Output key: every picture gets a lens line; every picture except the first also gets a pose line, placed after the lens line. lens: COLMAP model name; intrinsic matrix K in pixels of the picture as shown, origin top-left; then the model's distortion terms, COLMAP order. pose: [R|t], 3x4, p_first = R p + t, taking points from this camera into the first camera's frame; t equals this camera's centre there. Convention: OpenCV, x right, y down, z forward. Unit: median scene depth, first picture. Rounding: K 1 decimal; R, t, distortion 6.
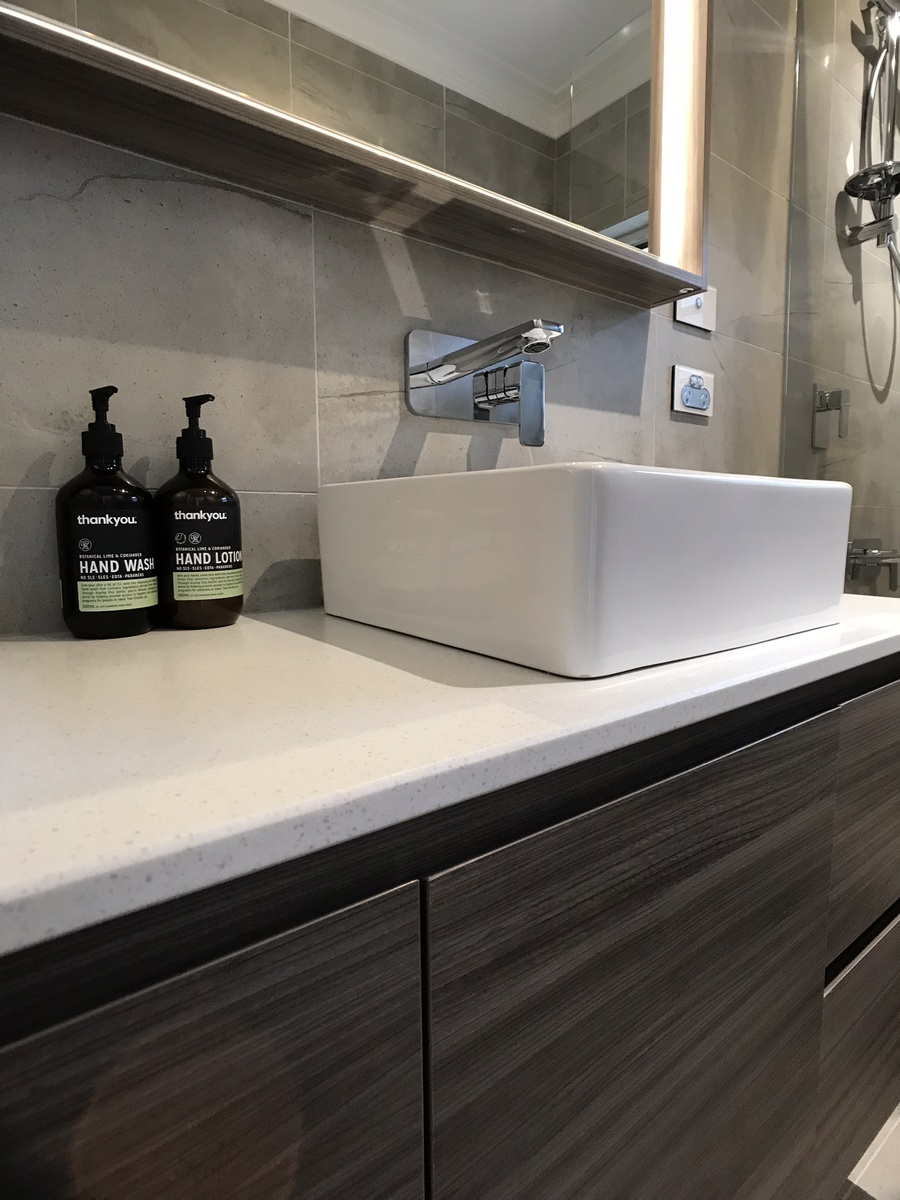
lens RADIAL K [[651.4, 0, 450.0], [0, 651.4, 600.0], [0, 0, 1]] dist [-0.031858, 0.001445]
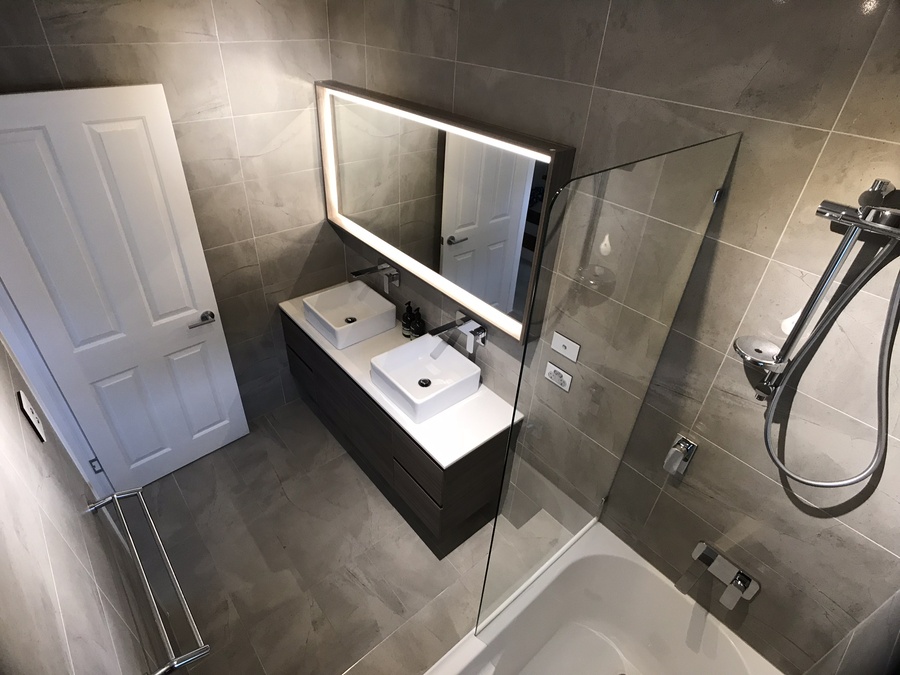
lens RADIAL K [[487.8, 0, 439.4], [0, 487.8, 325.9], [0, 0, 1]] dist [-0.023112, 0.013203]
pose [[0.054839, 0.573584, -0.817309, 1.776425], [-0.163044, 0.812698, 0.559409, -1.459124], [0.985094, 0.102579, 0.138087, 0.368232]]
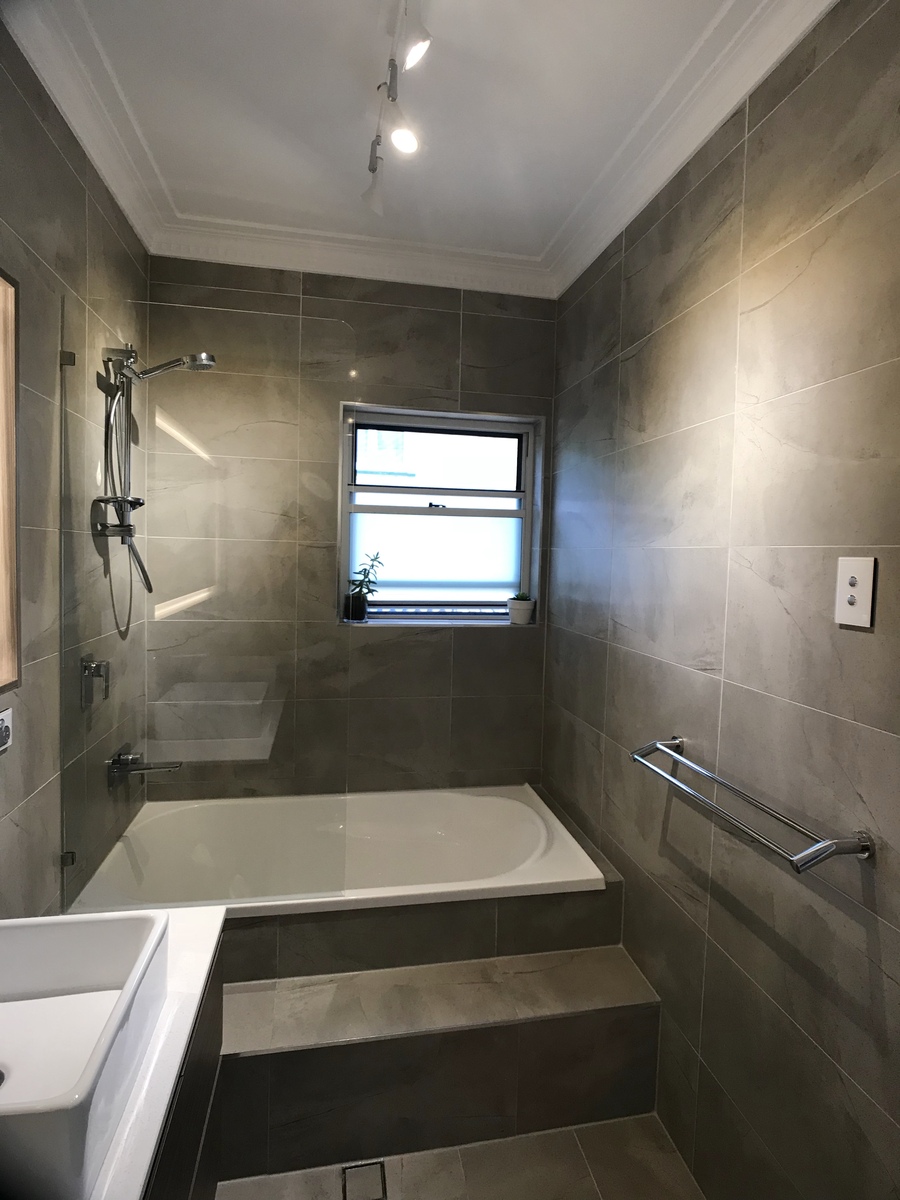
lens RADIAL K [[650.4, 0, 466.9], [0, 650.4, 587.3], [0, 0, 1]] dist [-0.023112, 0.013203]
pose [[0.425638, -0.028037, 0.904459, -0.315748], [0.080715, 0.996712, -0.007088, -0.546673], [-0.901287, 0.076020, 0.426501, -0.271542]]
